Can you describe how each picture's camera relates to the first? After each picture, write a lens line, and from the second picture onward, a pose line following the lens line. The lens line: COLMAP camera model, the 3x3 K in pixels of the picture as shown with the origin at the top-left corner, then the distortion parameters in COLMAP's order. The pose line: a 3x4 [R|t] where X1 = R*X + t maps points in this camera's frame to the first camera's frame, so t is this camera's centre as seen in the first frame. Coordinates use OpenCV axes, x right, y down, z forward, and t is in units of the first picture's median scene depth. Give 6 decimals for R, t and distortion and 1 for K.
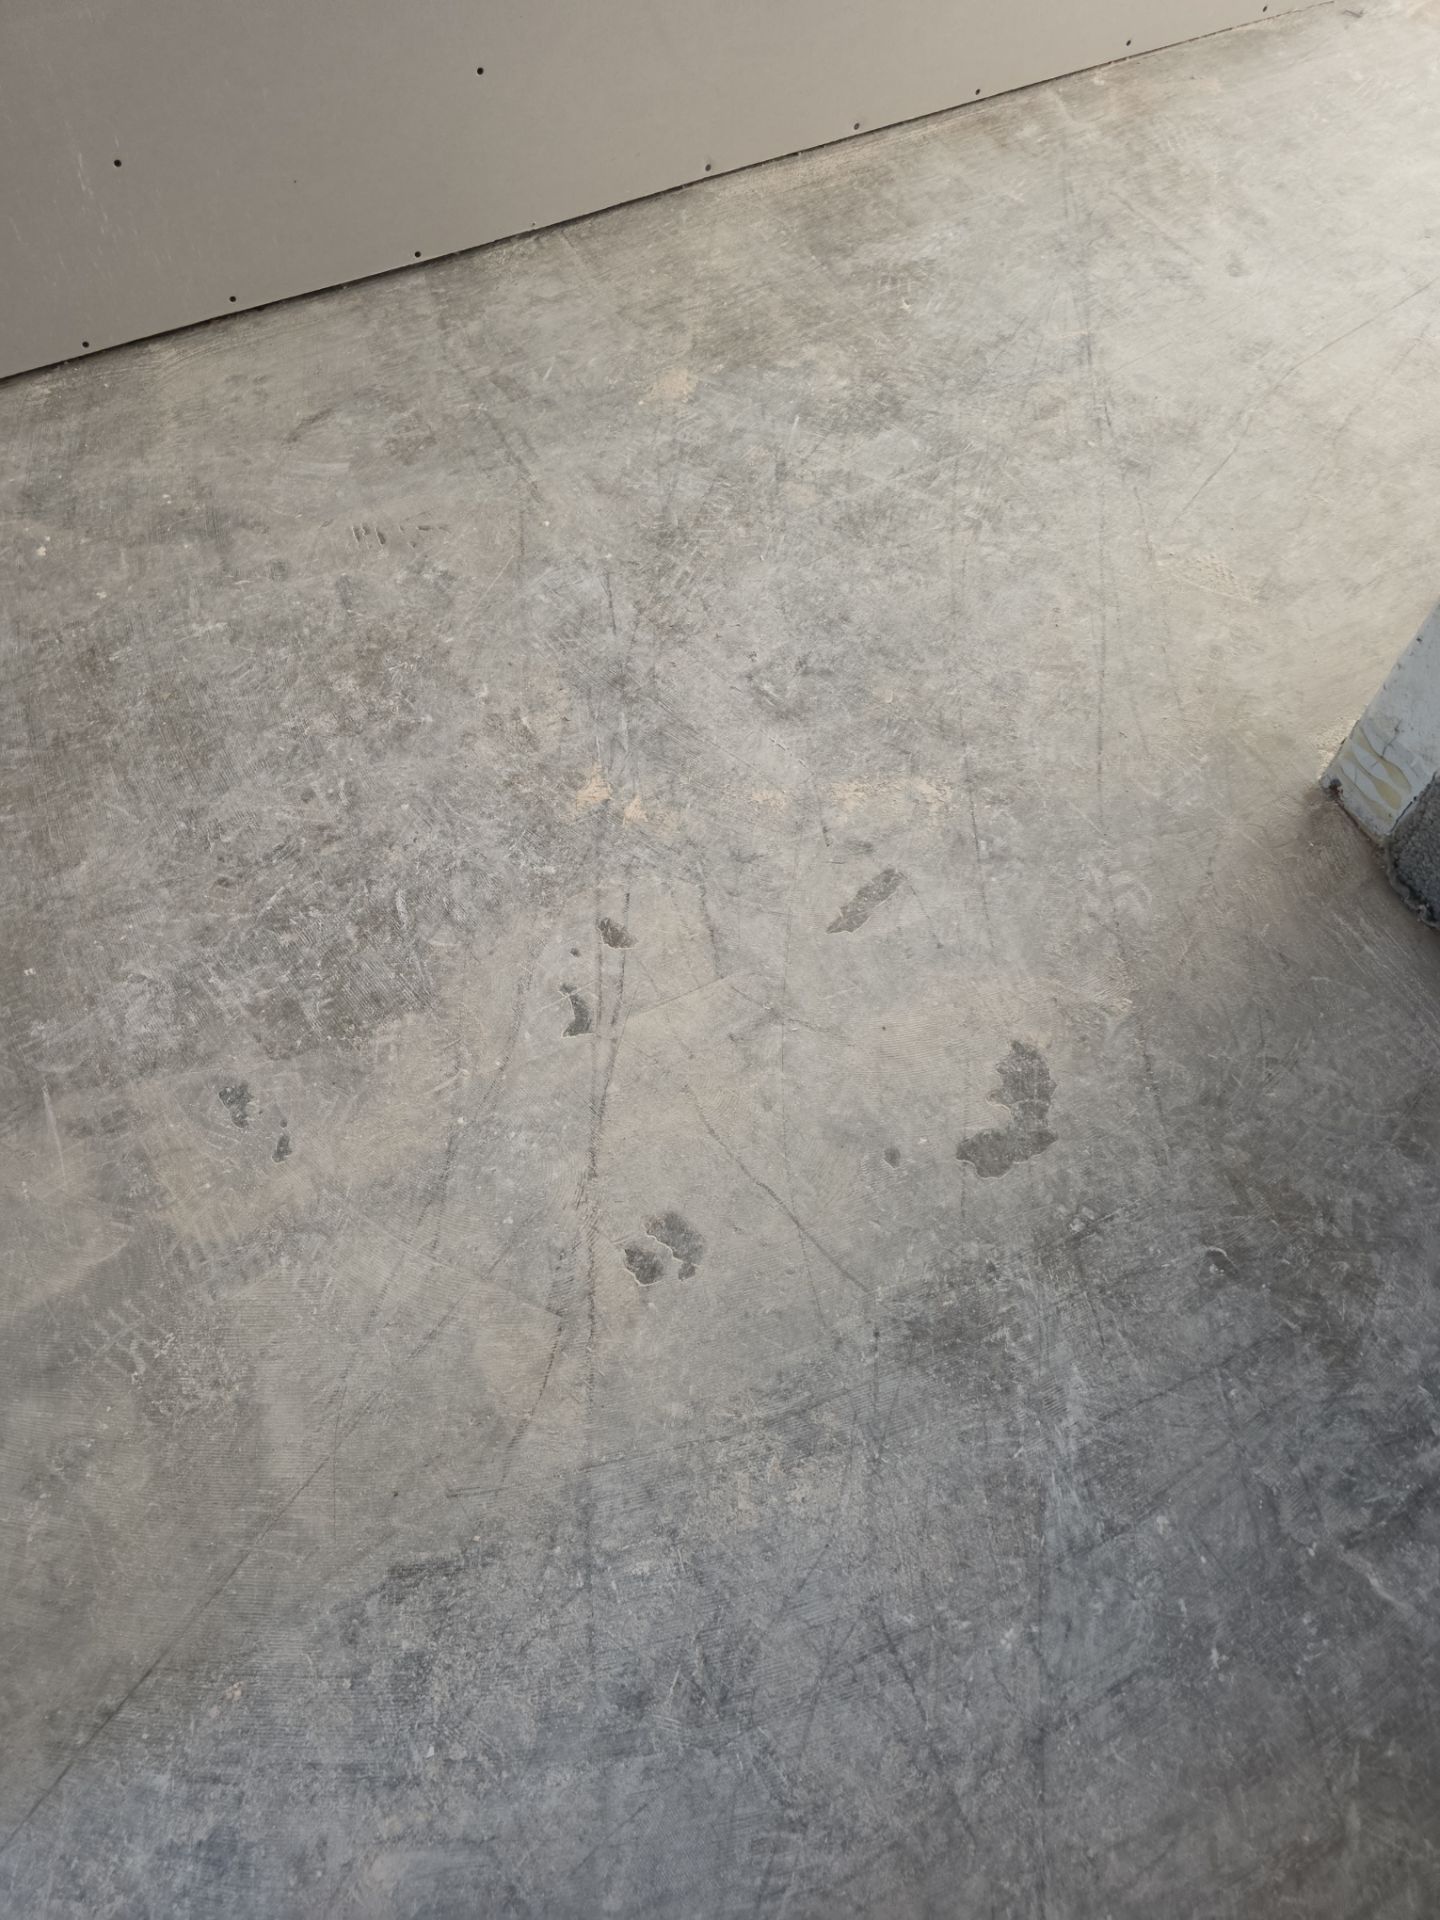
lens RADIAL K [[1279.3, 0, 724.5], [0, 1279.3, 951.5], [0, 0, 1]] dist [0.050163, -0.044009]
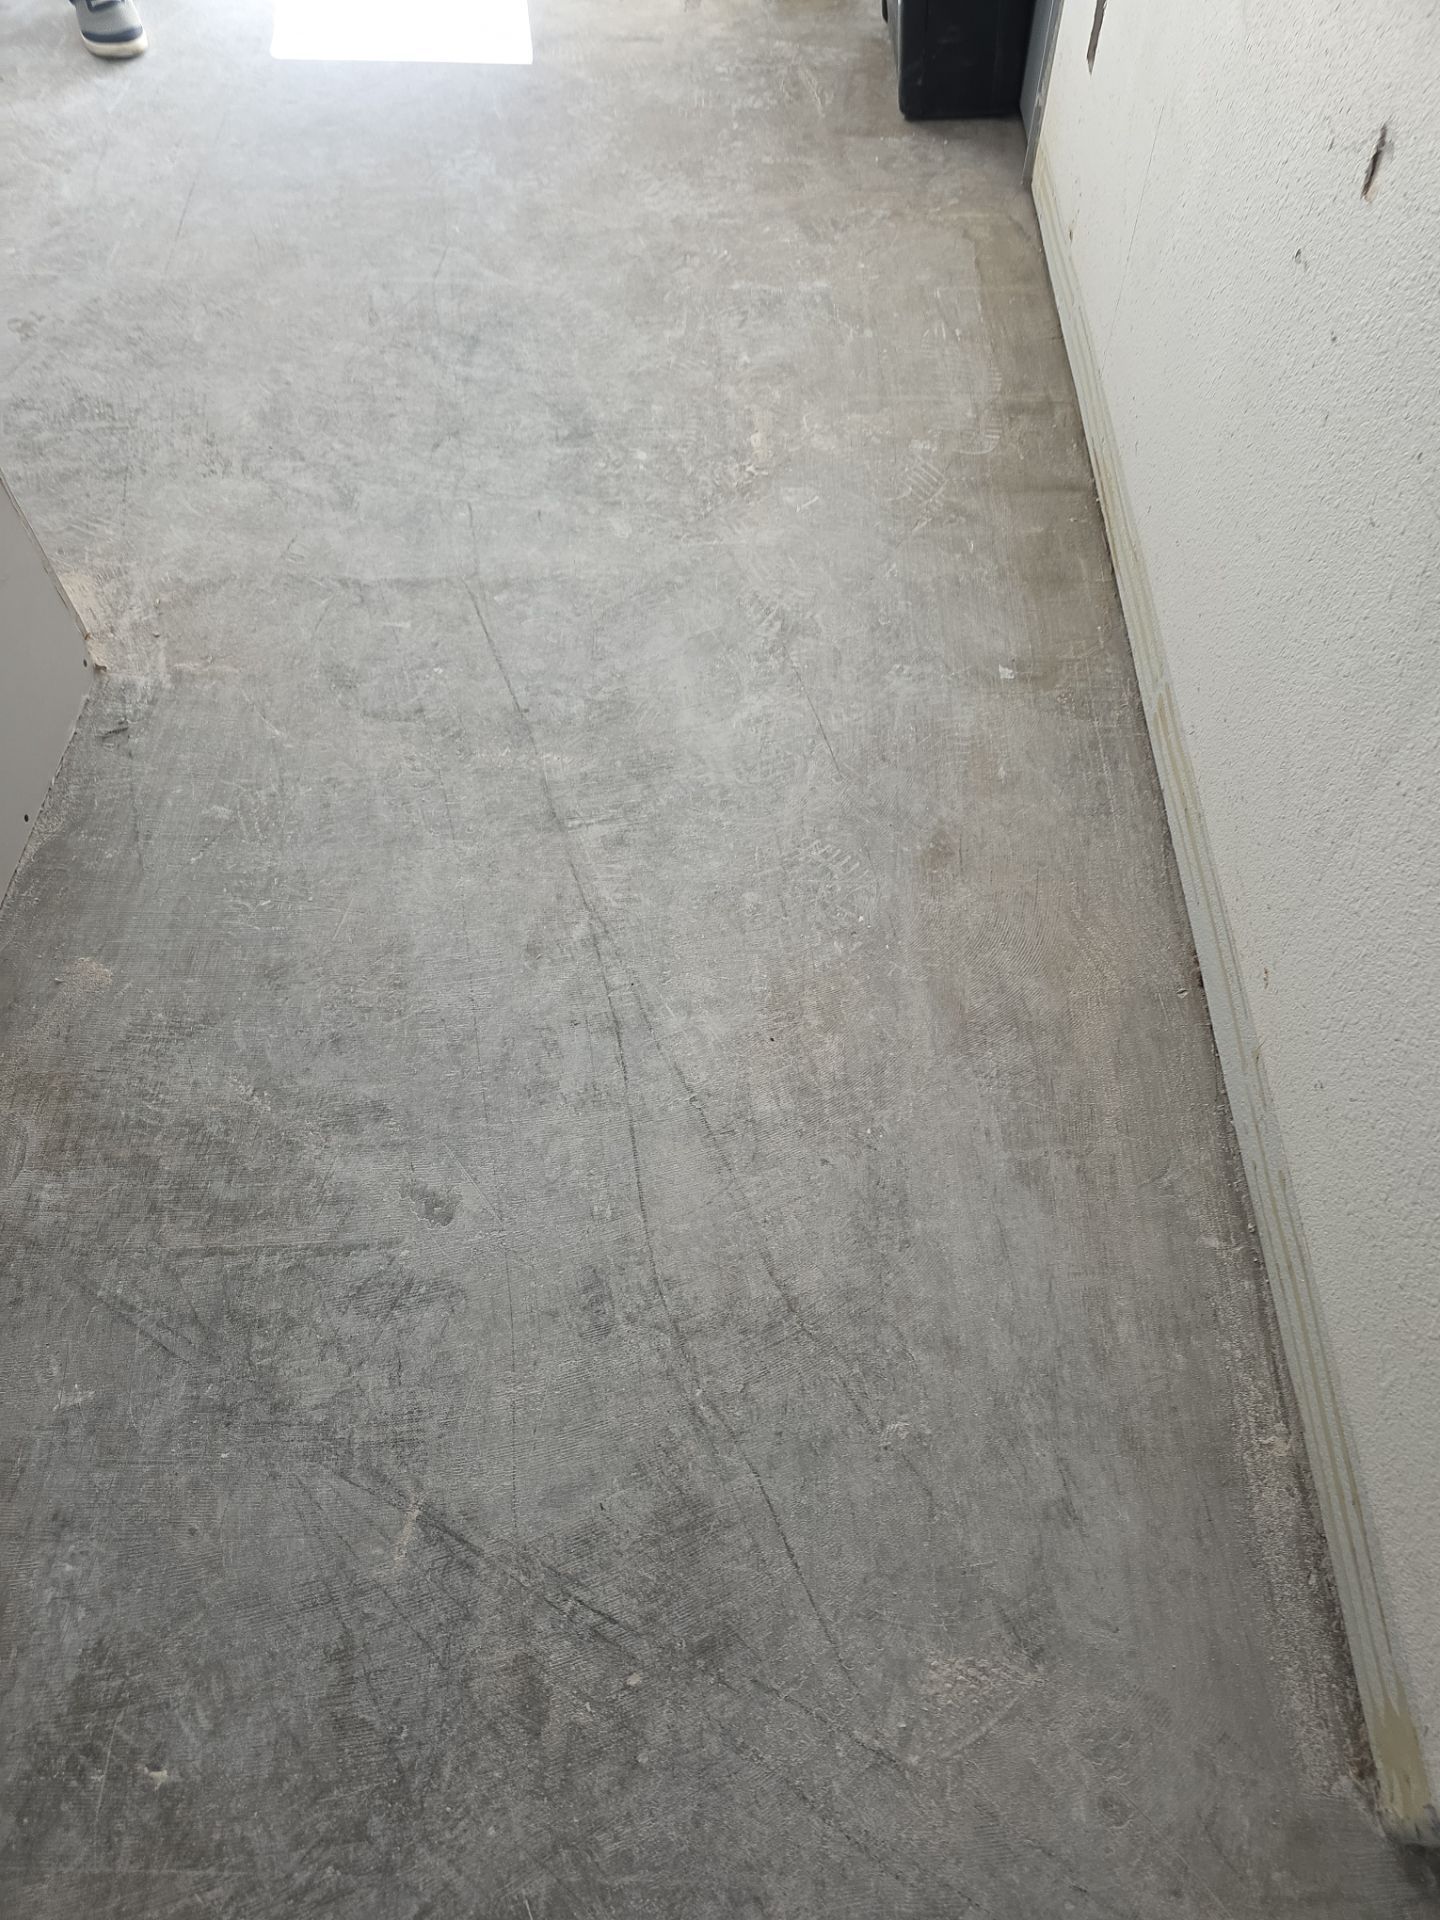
lens RADIAL K [[1279.3, 0, 725.7], [0, 1279.3, 963.6], [0, 0, 1]] dist [0.050163, -0.044009]
pose [[0.462244, -0.741716, 0.485992, 0.243752], [0.771661, 0.606476, 0.191643, -0.642853], [-0.436887, 0.286435, 0.852692, 0.344047]]
